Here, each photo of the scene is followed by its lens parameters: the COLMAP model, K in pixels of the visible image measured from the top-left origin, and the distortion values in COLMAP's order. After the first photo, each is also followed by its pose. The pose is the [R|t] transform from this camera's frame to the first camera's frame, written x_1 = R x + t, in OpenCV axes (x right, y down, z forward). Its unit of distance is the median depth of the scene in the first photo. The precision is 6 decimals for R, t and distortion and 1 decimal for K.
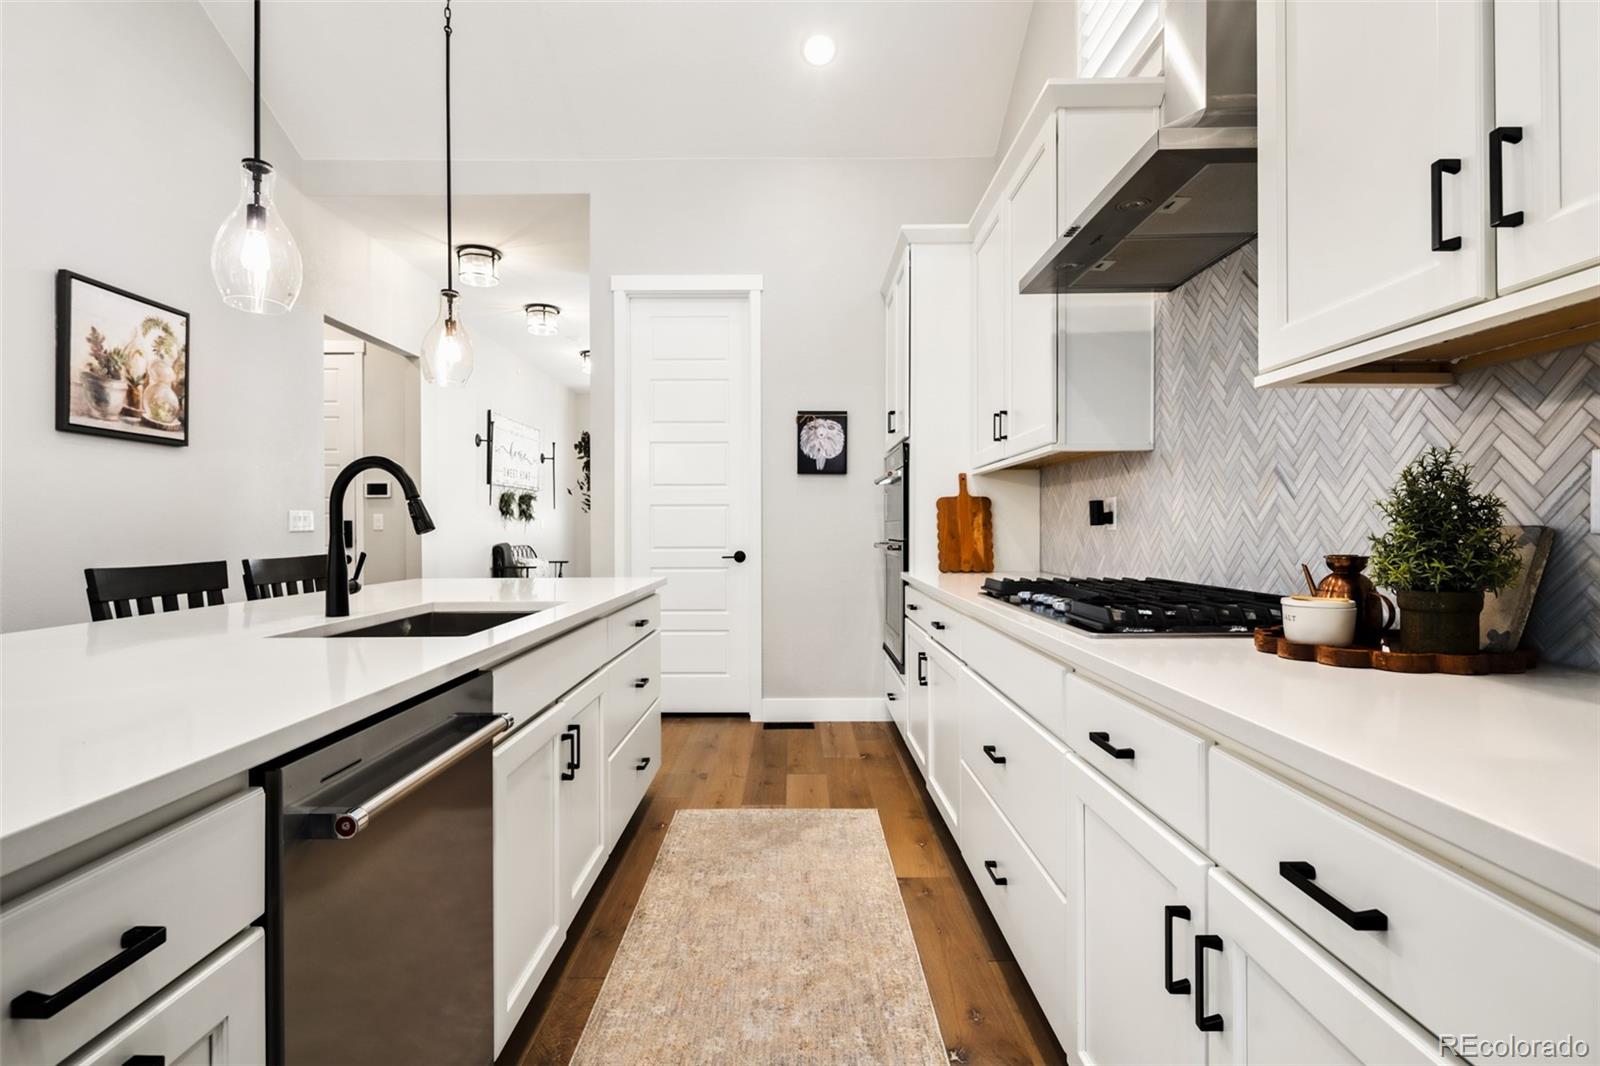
lens RADIAL K [[784.8, 0, 781.0], [0, 784.8, 531.4], [0, 0, 1]] dist [0.005832, -0.003041]
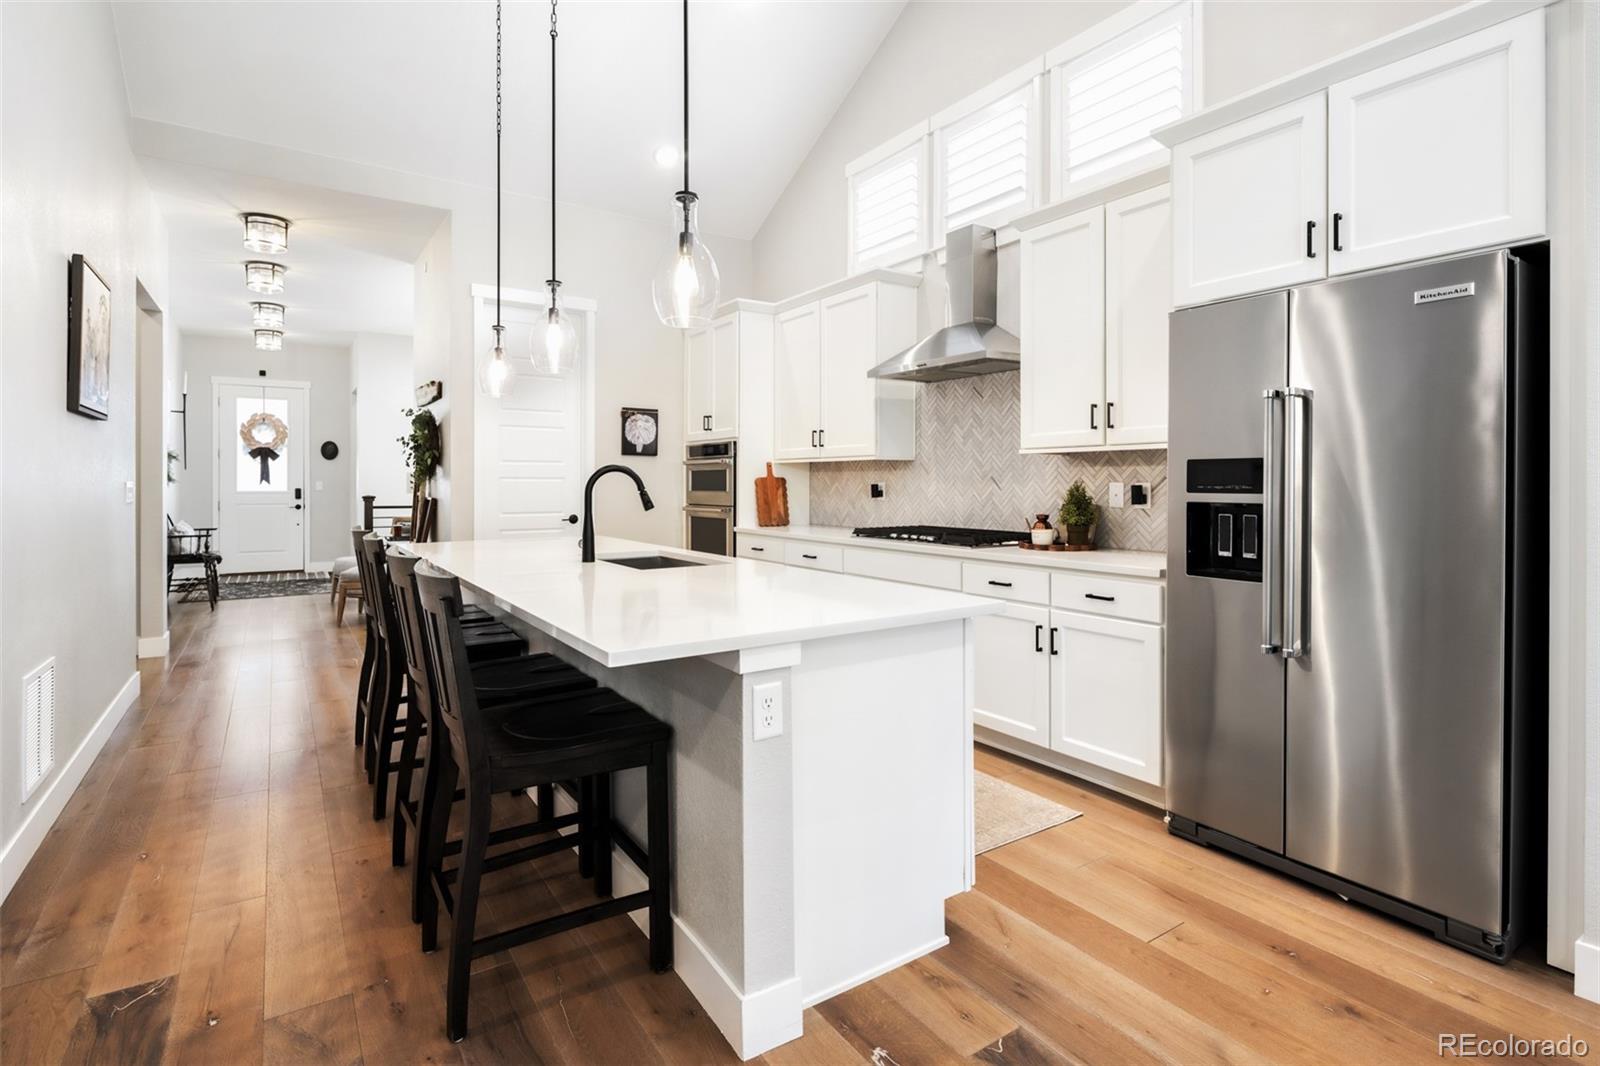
lens RADIAL K [[784.8, 0, 796.3], [0, 784.8, 484.5], [0, 0, 1]] dist [0.005832, -0.003041]
pose [[0.823062, 0.001235, 0.567950, -1.103123], [-0.000028, 0.999998, -0.002134, -0.048481], [-0.567951, 0.001741, 0.823060, -0.558950]]
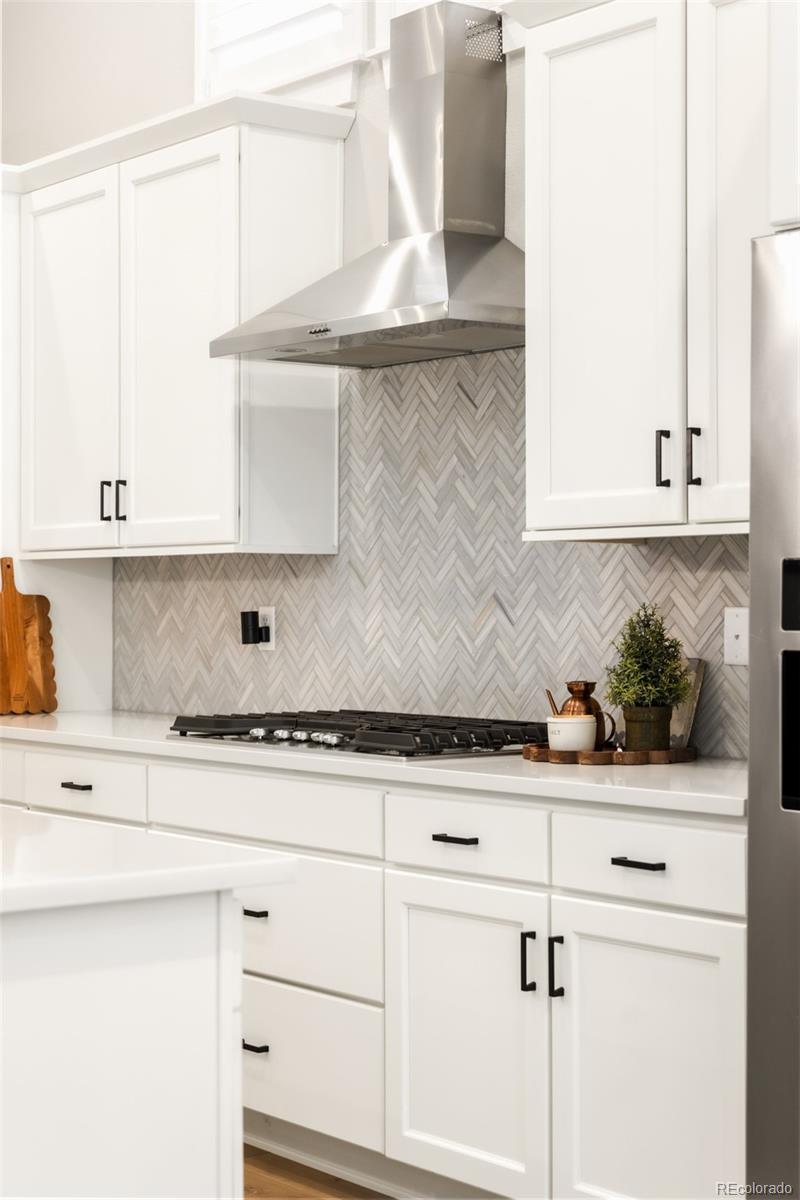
lens RADIAL K [[2162.8, 0, 335.6], [0, 2162.8, 586.9], [0, 0, 1]] dist [0.064860, 0.000000]
pose [[0.797242, 0.009191, 0.603590, -1.108264], [-0.000701, 0.999898, -0.014299, -0.046592], [-0.603660, 0.010976, 0.797166, -0.994951]]
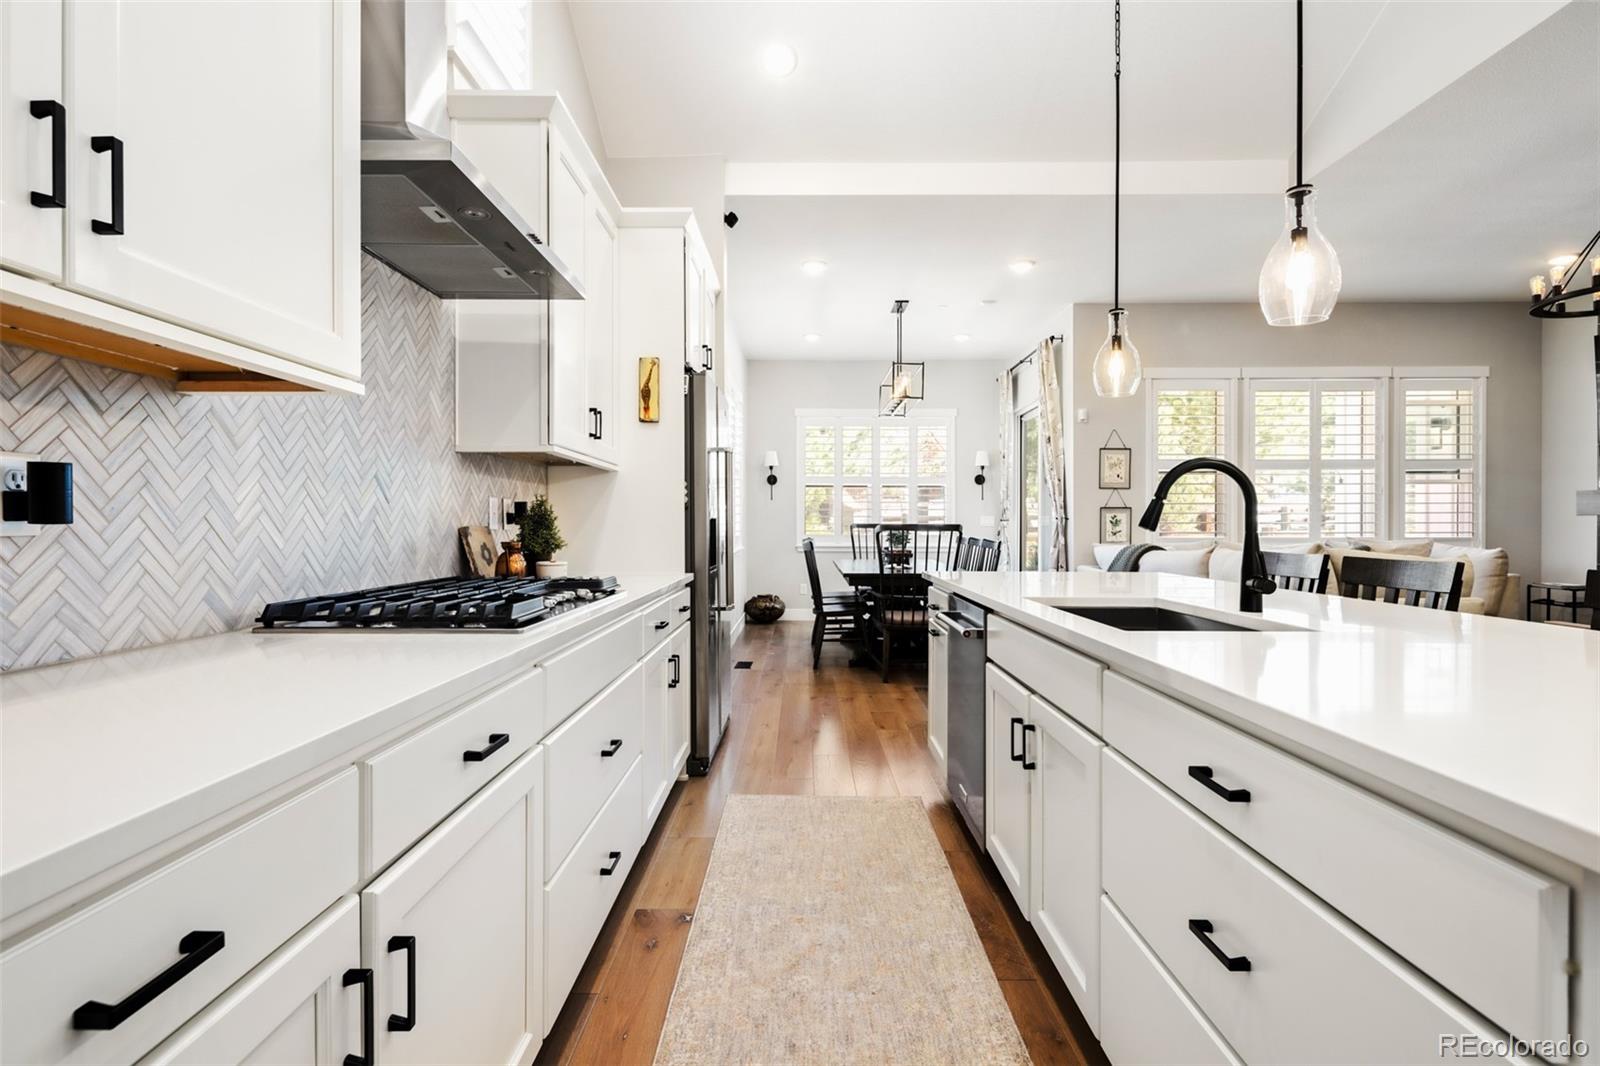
lens RADIAL K [[784.8, 0, 794.8], [0, 784.8, 523.3], [0, 0, 1]] dist [0.005832, -0.003041]
pose [[-0.999983, 0.003452, -0.004601, 0.035299], [0.003447, 0.999993, 0.001062, -0.009789], [0.004605, 0.001046, -0.999989, 1.975411]]
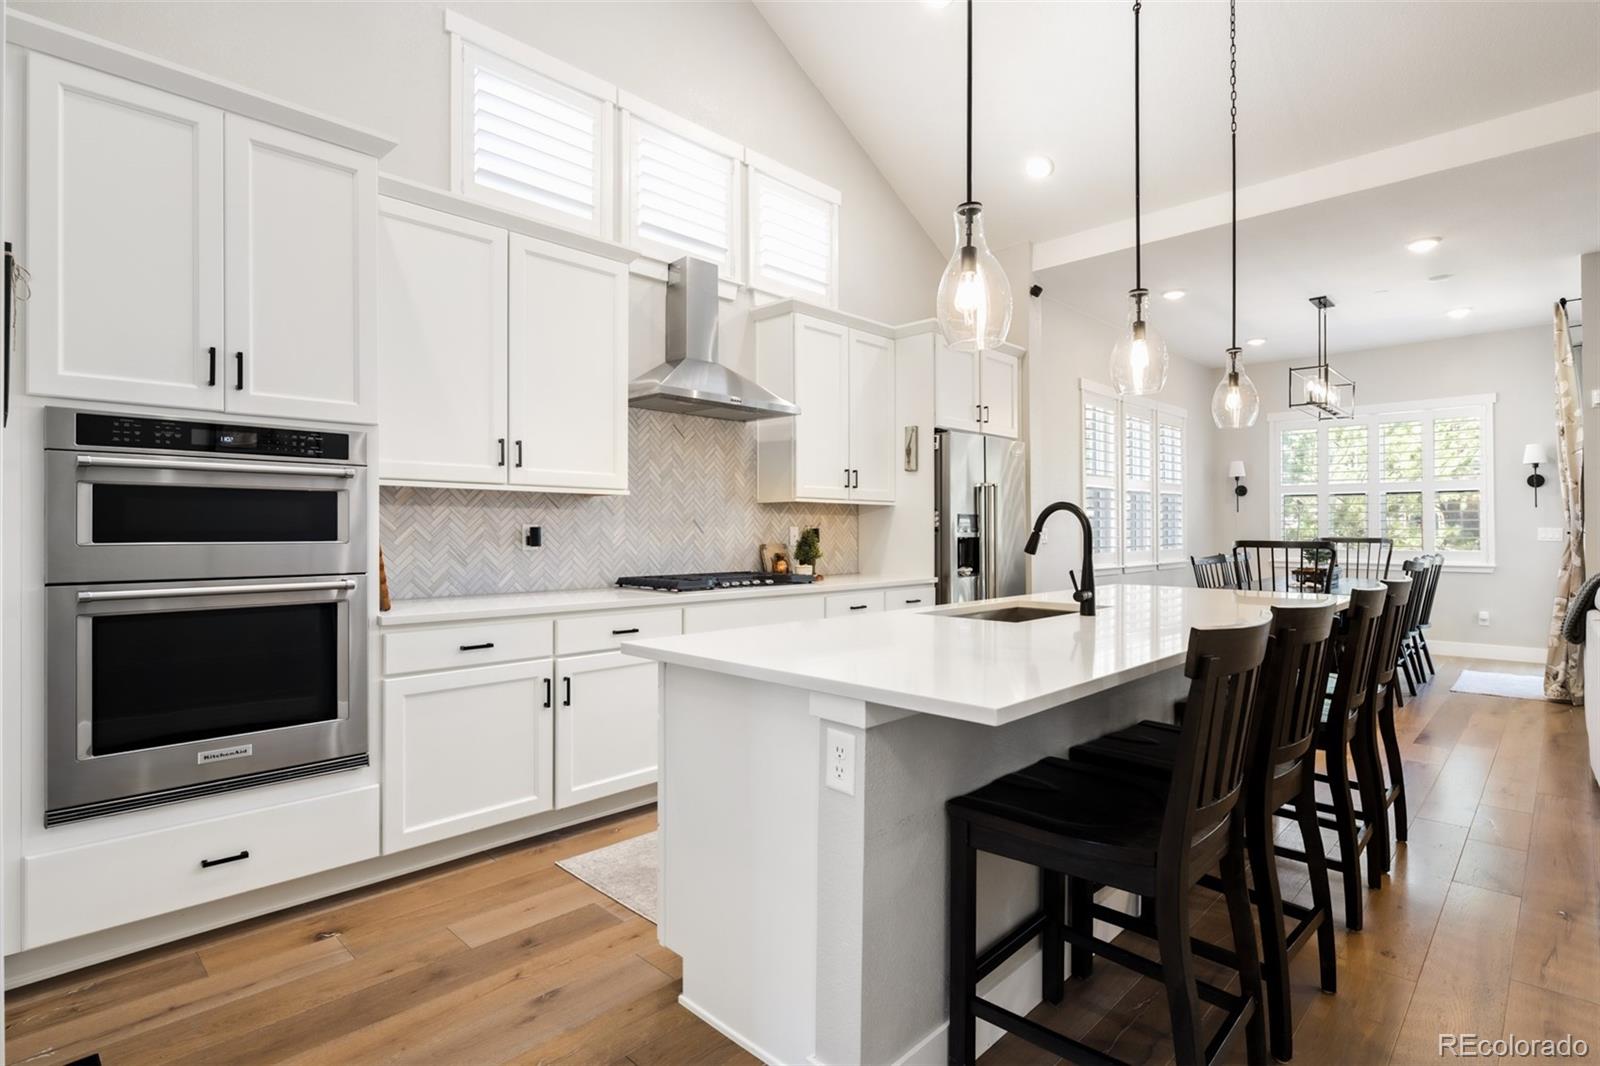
lens RADIAL K [[784.8, 0, 801.8], [0, 784.8, 528.5], [0, 0, 1]] dist [0.005832, -0.003041]
pose [[-0.725795, 0.005932, 0.687886, -1.114855], [0.004772, 0.999982, -0.003587, -0.042486], [-0.687895, 0.000679, -0.725810, 2.294487]]
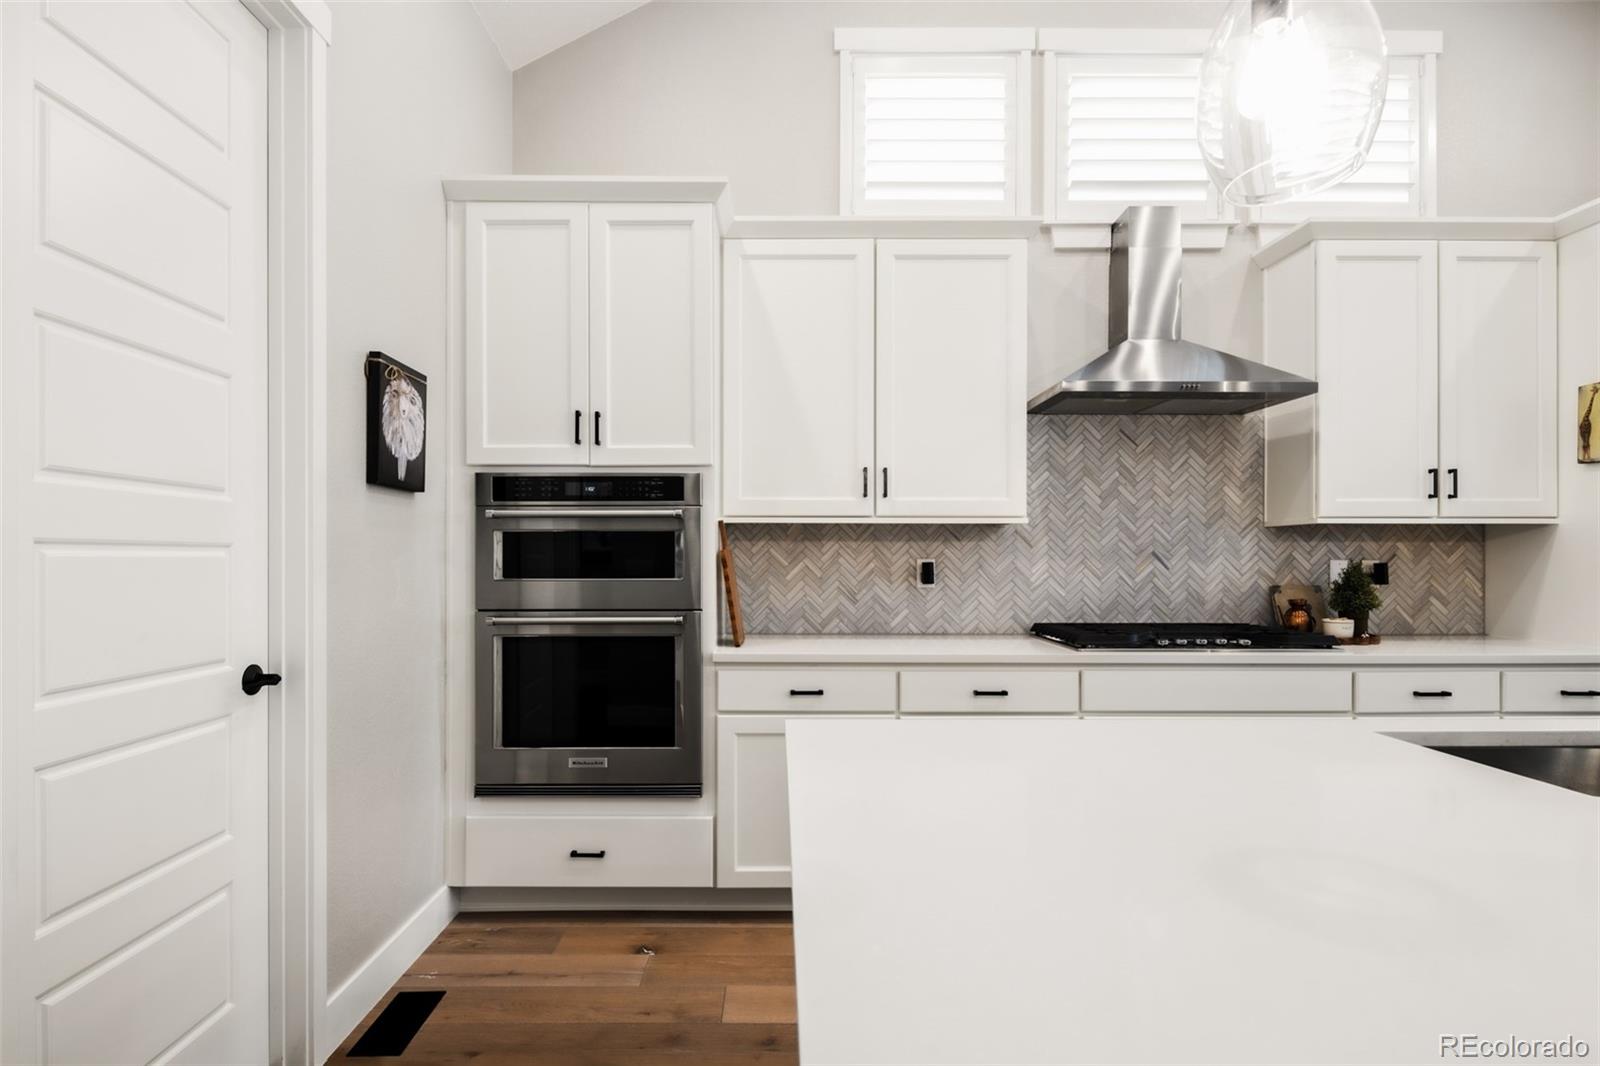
lens RADIAL K [[784.8, 0, 788.1], [0, 784.8, 558.0], [0, 0, 1]] dist [0.005832, -0.003041]
pose [[-0.025049, 0.001749, 0.999685, -1.039570], [0.003204, 0.999993, -0.001669, -0.062103], [-0.999681, 0.003161, -0.025054, 1.735958]]
